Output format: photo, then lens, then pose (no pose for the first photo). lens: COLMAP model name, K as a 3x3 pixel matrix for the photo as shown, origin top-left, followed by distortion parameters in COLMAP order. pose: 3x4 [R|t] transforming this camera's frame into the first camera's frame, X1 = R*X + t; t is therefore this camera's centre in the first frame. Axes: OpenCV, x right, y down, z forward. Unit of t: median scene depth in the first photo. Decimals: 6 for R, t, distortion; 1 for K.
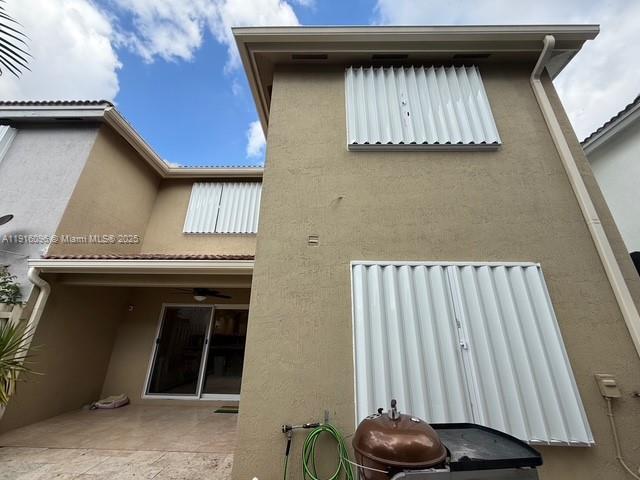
lens RADIAL K [[255.7, 0, 318.2], [0, 255.7, 238.9], [0, 0, 1]] dist [-0.000302, 0.000661]
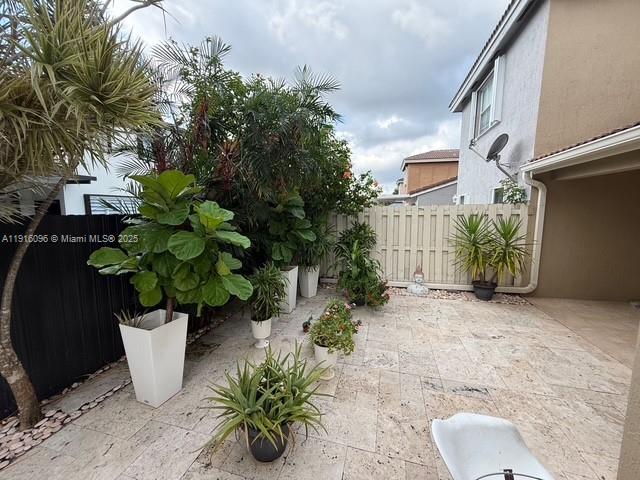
lens RADIAL K [[255.7, 0, 316.3], [0, 255.7, 240.1], [0, 0, 1]] dist [-0.000302, 0.000661]
pose [[-0.245332, 0.098977, -0.964373, 0.209400], [0.335296, 0.942044, 0.011387, 0.057984], [0.909609, -0.320557, -0.264301, 0.279085]]
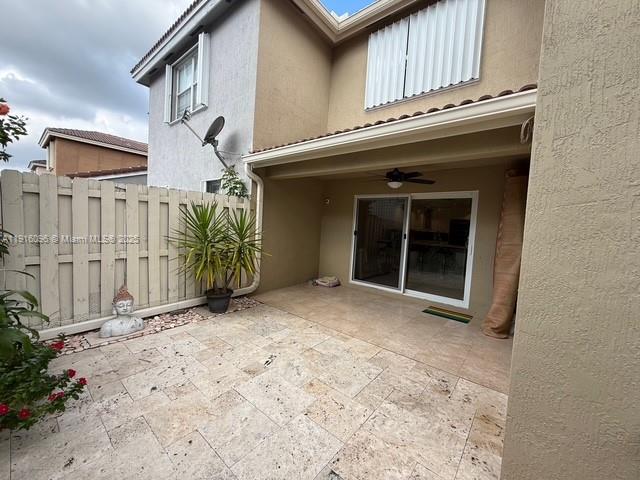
lens RADIAL K [[255.7, 0, 317.4], [0, 255.7, 238.0], [0, 0, 1]] dist [-0.000302, 0.000661]
pose [[0.783403, 0.059225, -0.618685, -0.152367], [0.177891, 0.932436, 0.314513, 0.094748], [0.595512, -0.356449, 0.719937, 0.228999]]
